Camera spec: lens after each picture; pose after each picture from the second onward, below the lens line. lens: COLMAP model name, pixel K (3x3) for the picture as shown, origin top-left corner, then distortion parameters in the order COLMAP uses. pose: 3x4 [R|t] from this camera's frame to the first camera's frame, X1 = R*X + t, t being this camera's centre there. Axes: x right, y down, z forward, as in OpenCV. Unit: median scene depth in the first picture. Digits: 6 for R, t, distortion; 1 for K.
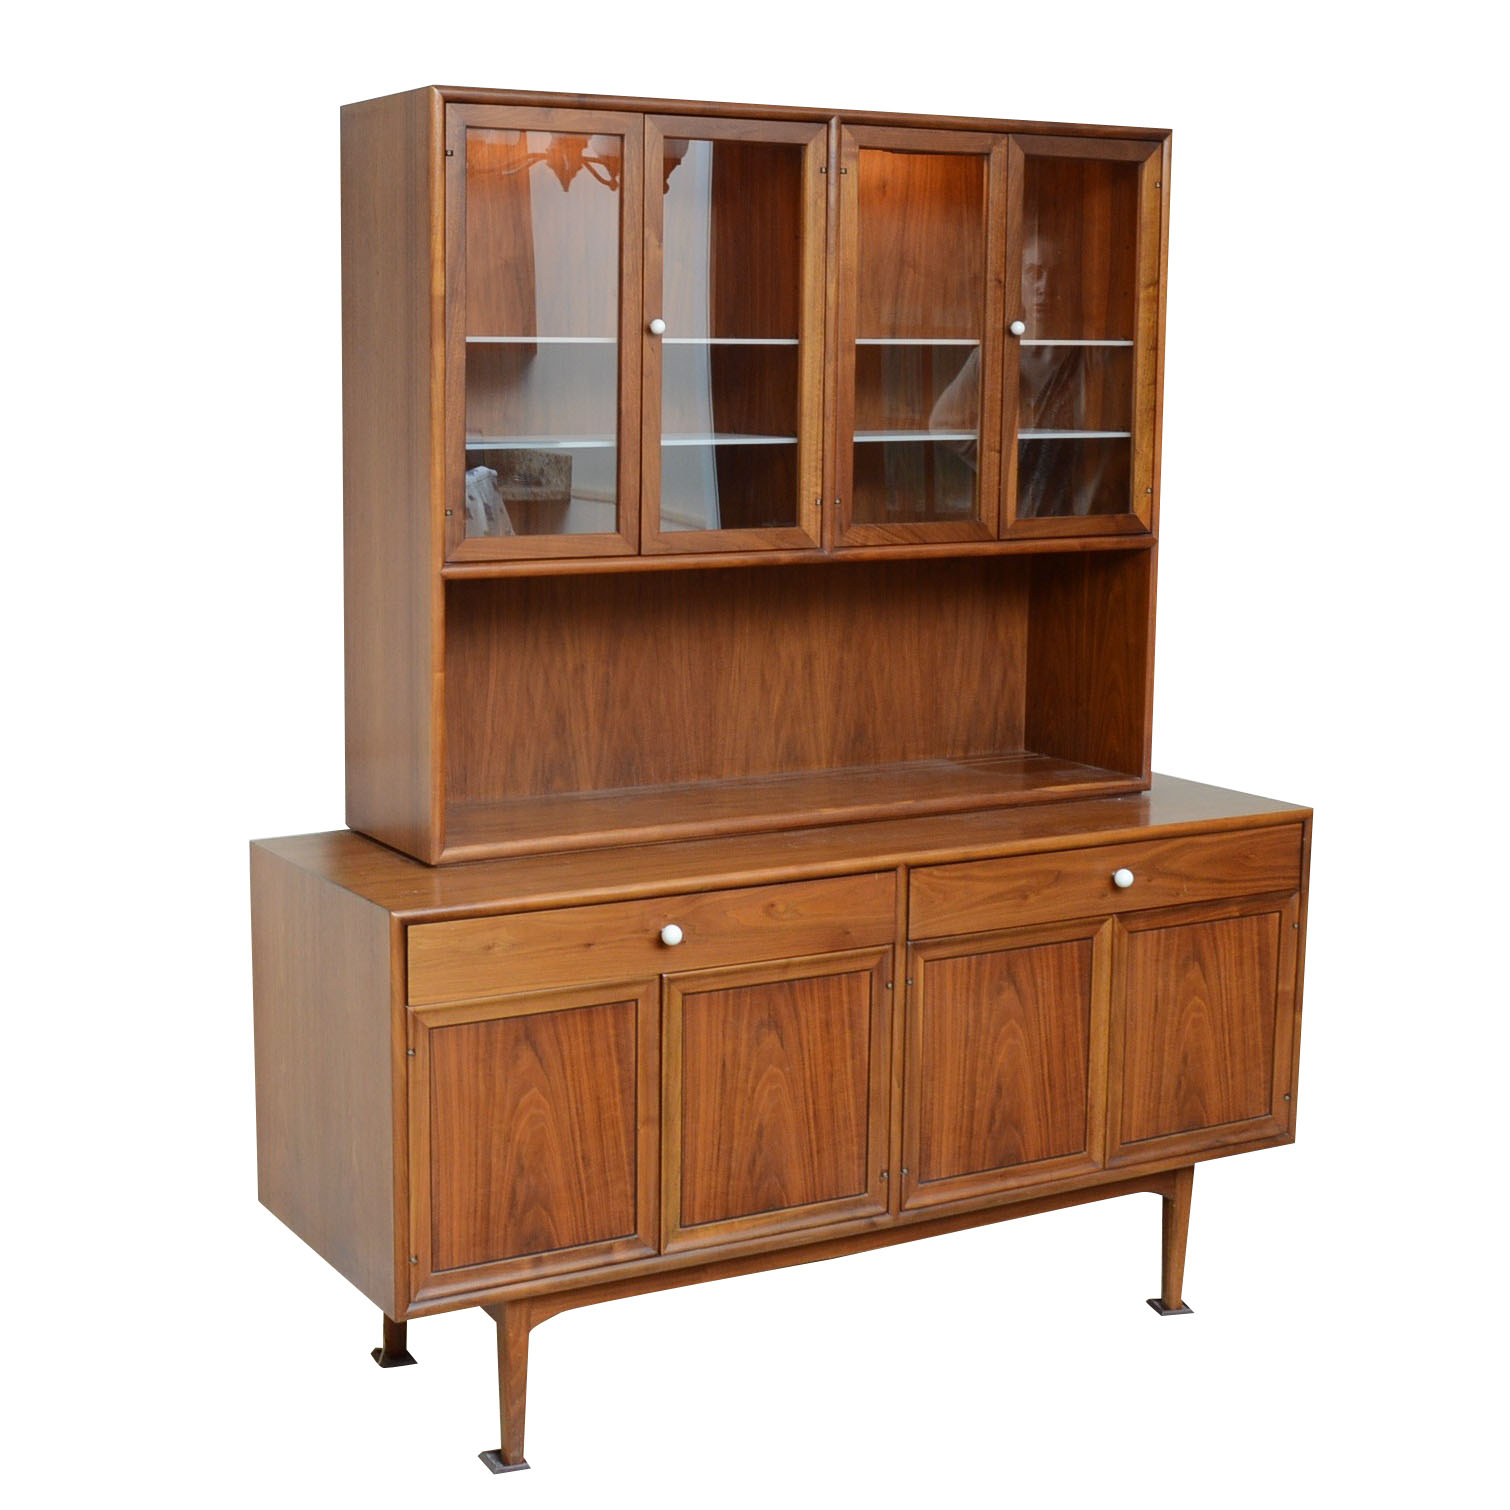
lens RADIAL K [[2641.1, 0, 762.3], [0, 2641.1, 754.6], [0, 0, 1]] dist [-0.202467, 0.000000]
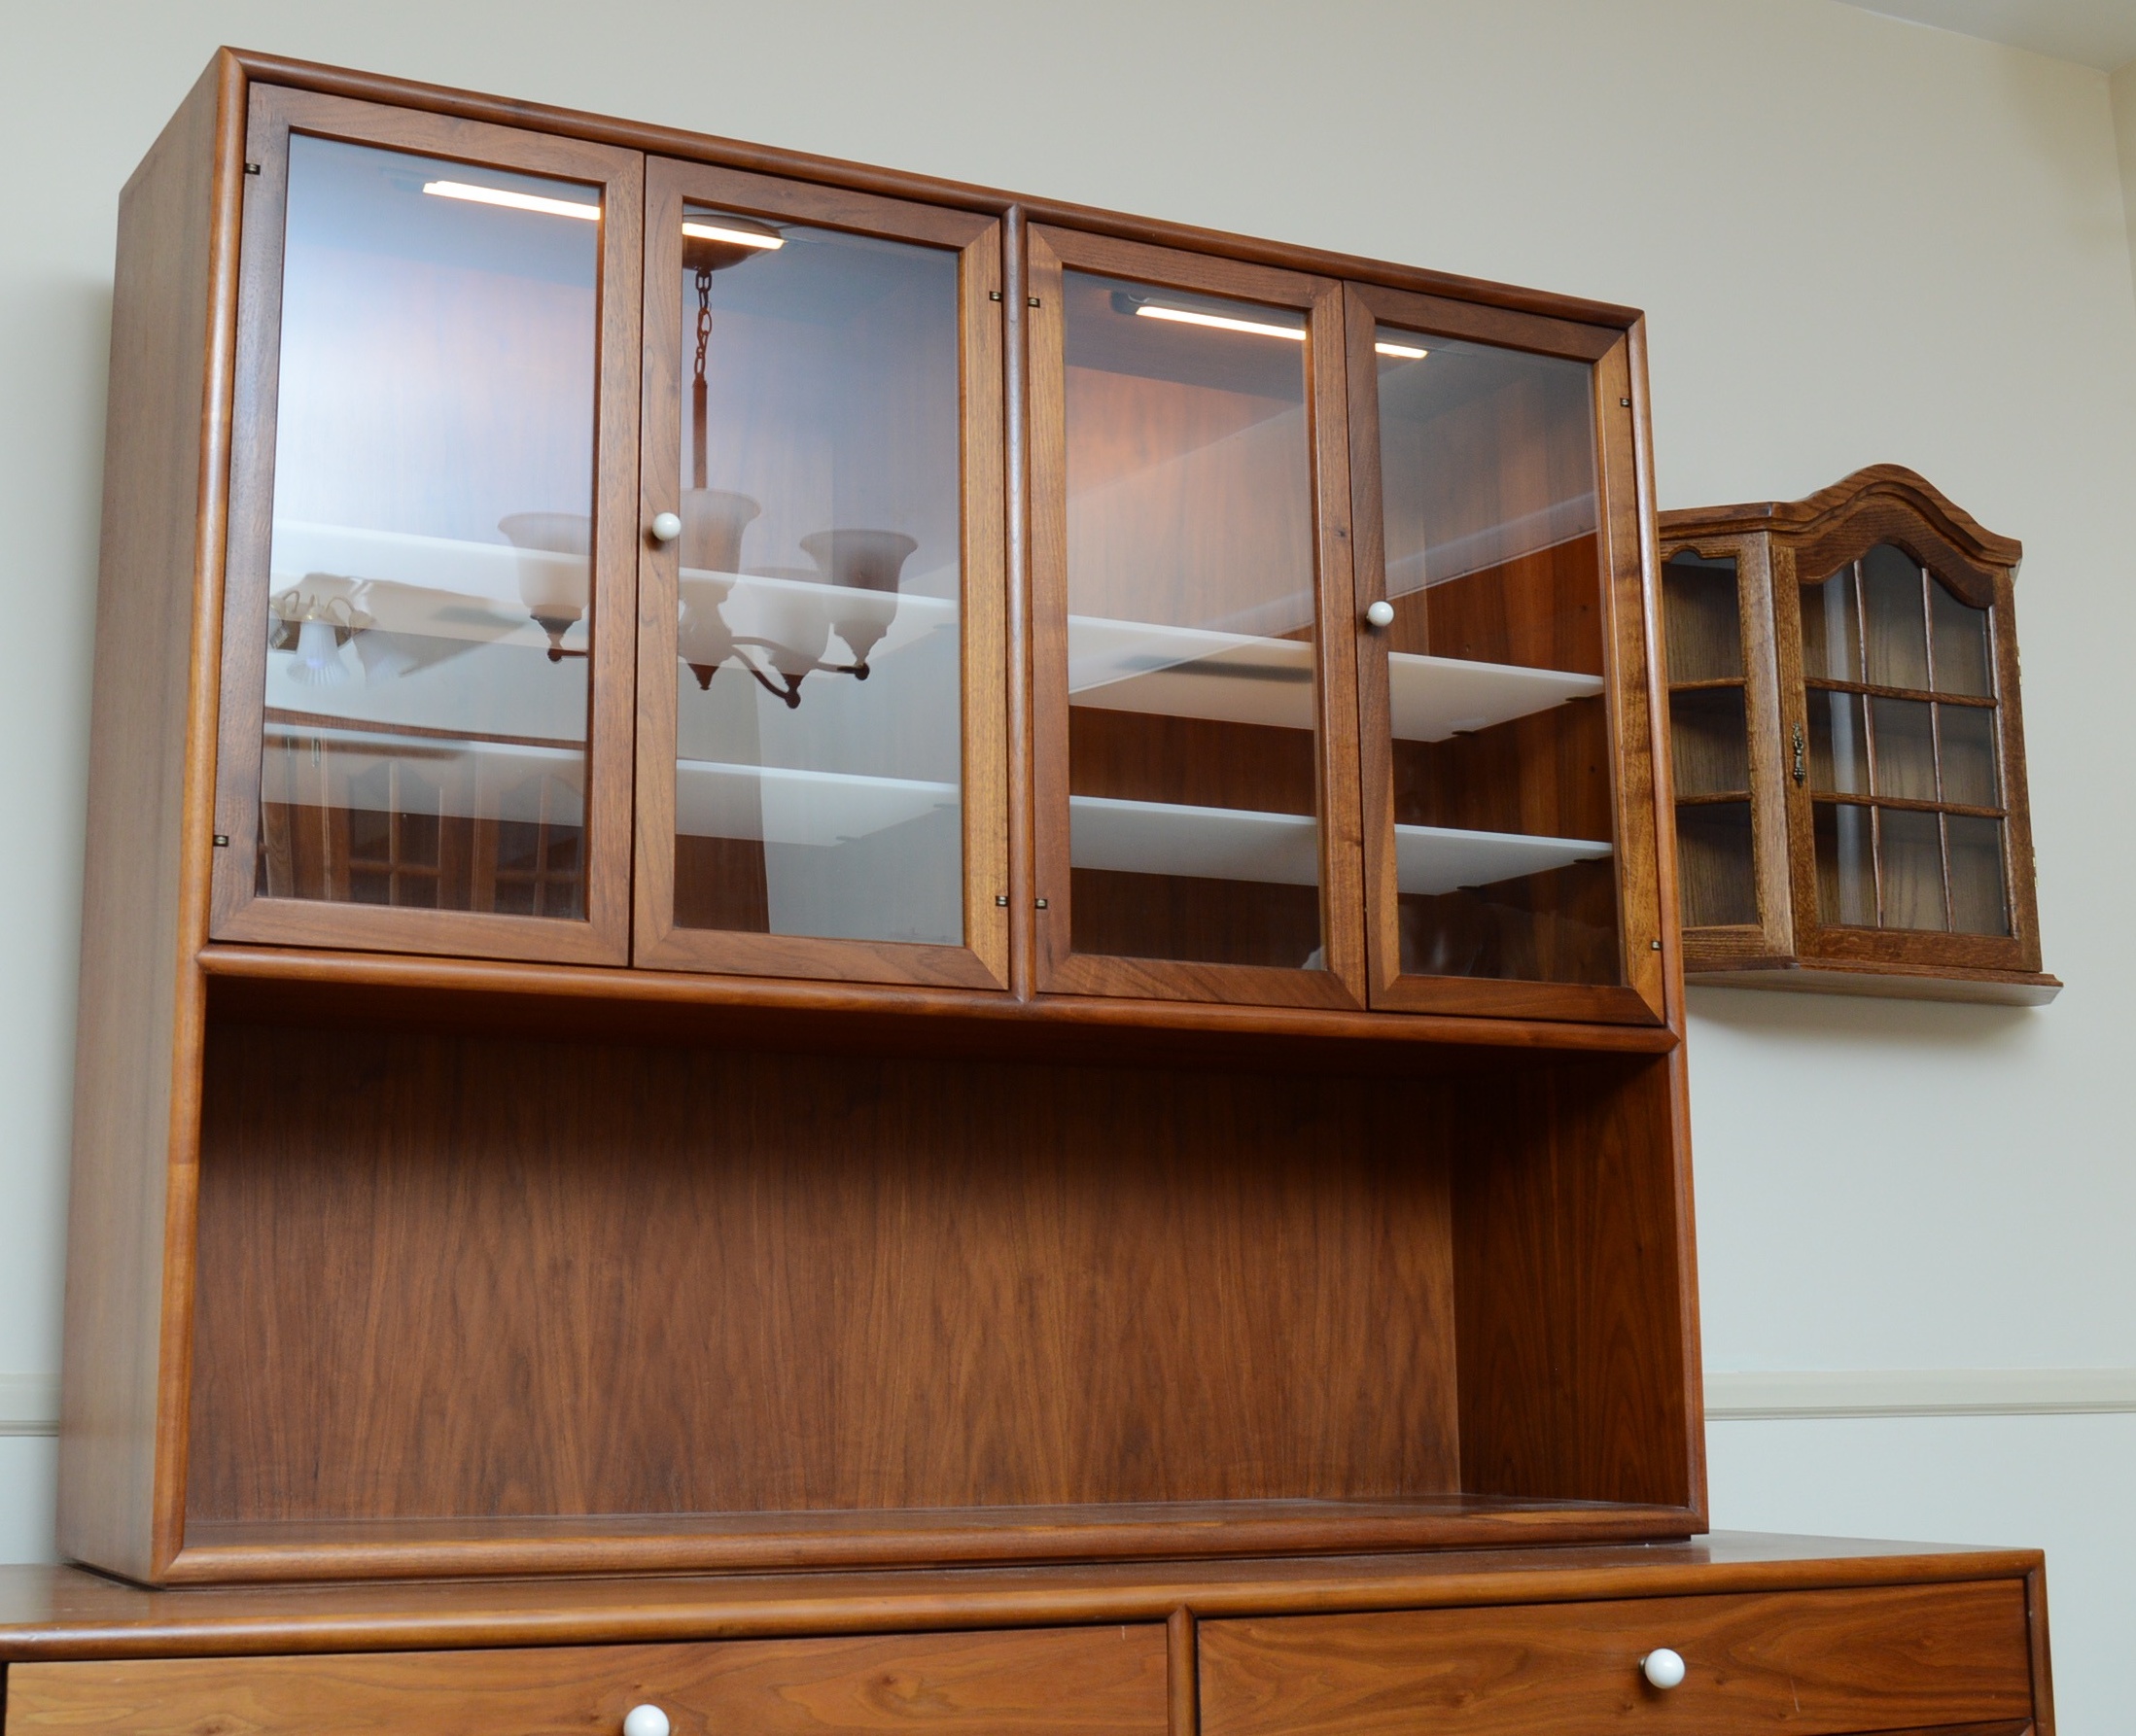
lens RADIAL K [[3166.6, 0, 953.7], [0, 3166.6, 619.4], [0, 0, 1]] dist [-0.088402, 0.000000]
pose [[0.996696, -0.037634, -0.071971, 0.055947], [0.006910, 0.922241, -0.386554, 0.088752], [0.080922, 0.384780, 0.919454, 0.389270]]
